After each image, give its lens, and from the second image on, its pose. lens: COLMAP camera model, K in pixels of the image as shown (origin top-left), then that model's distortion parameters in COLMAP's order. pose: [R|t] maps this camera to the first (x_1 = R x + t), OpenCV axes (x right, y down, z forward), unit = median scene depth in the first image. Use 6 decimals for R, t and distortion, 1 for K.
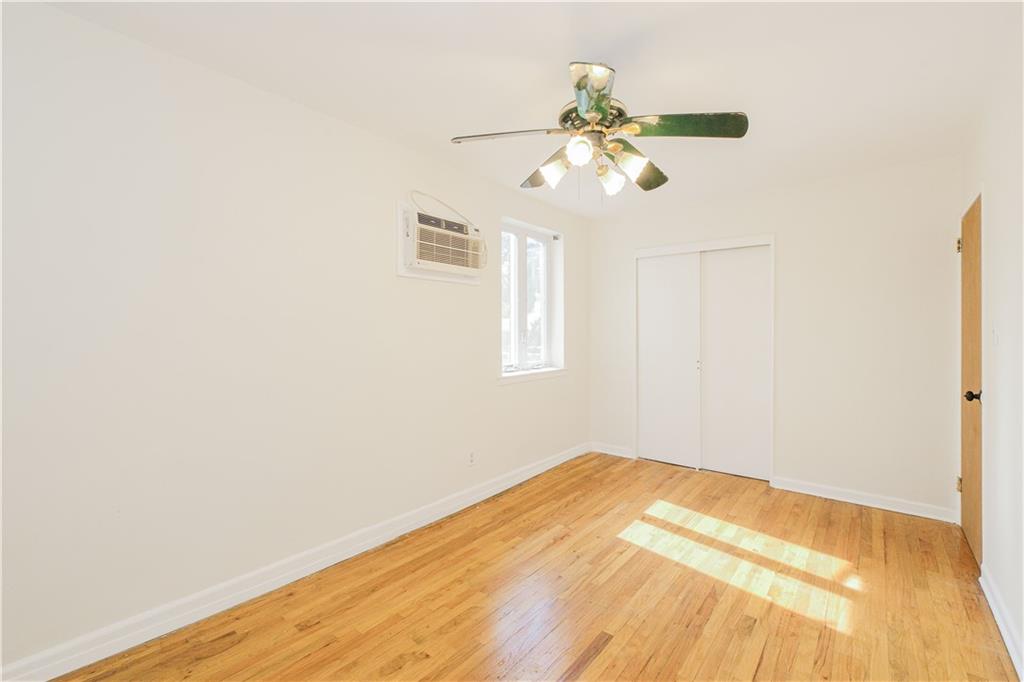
lens RADIAL K [[437.6, 0, 520.9], [0, 437.6, 337.6], [0, 0, 1]] dist [-0.000057, -0.000484]
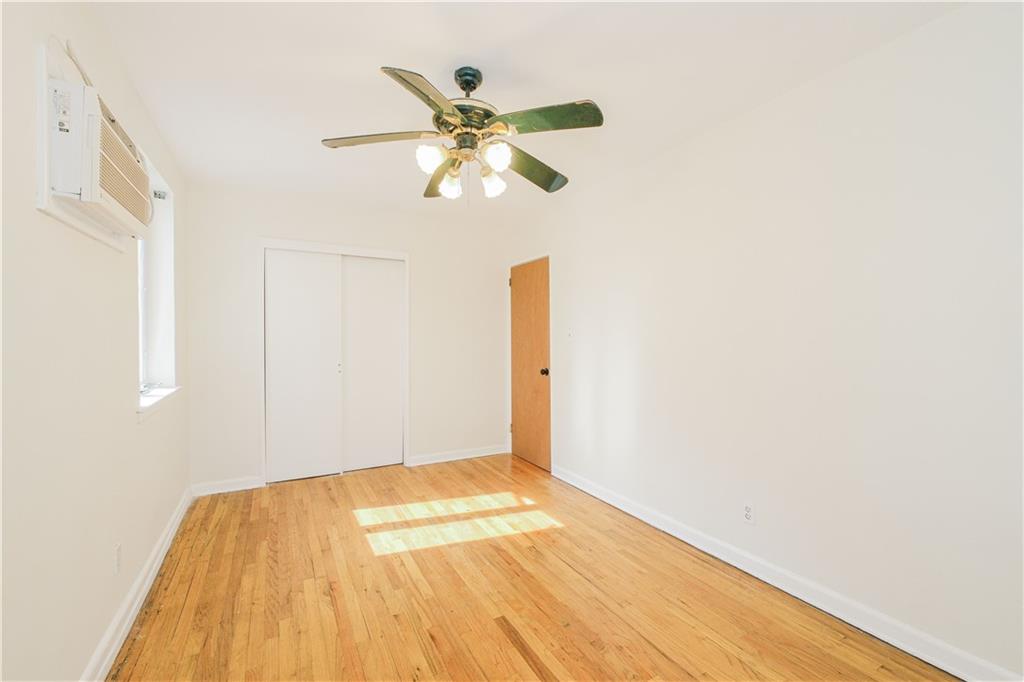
lens RADIAL K [[437.6, 0, 508.6], [0, 437.6, 339.2], [0, 0, 1]] dist [-0.000057, -0.000484]
pose [[0.385131, -0.006836, 0.922836, -0.507301], [0.013236, 0.999911, 0.001883, -0.000360], [-0.922767, 0.011489, 0.385187, 0.370181]]
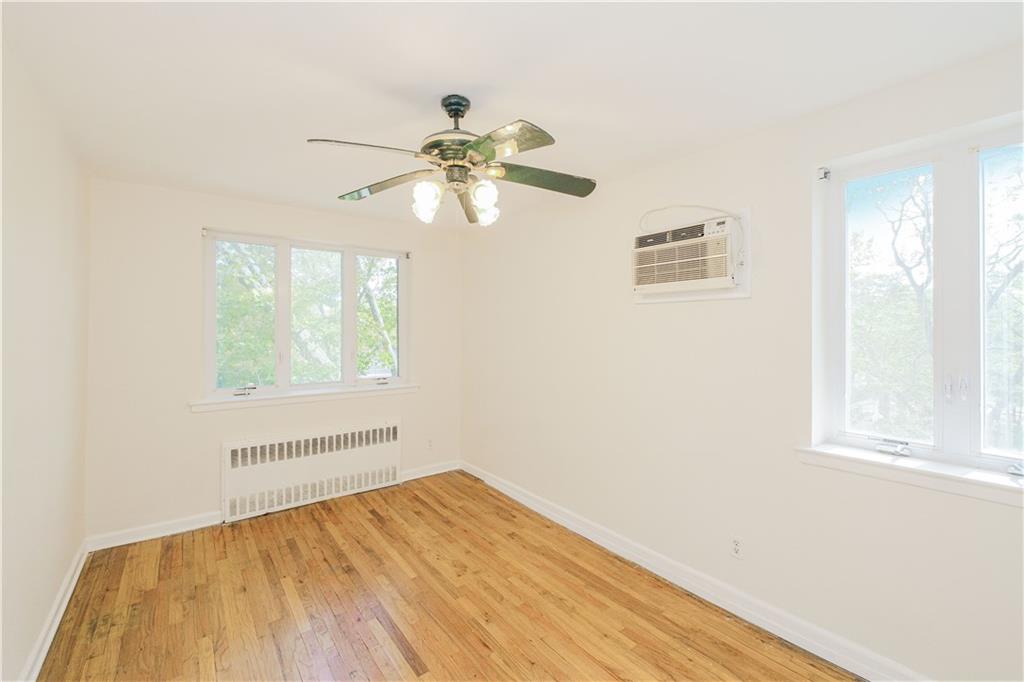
lens RADIAL K [[437.6, 0, 518.2], [0, 437.6, 326.4], [0, 0, 1]] dist [-0.000057, -0.000484]
pose [[-0.228047, -0.002511, -0.973647, 0.751128], [-0.010037, 0.999950, -0.000228, -0.084299], [0.973598, 0.009721, -0.228061, 0.948461]]
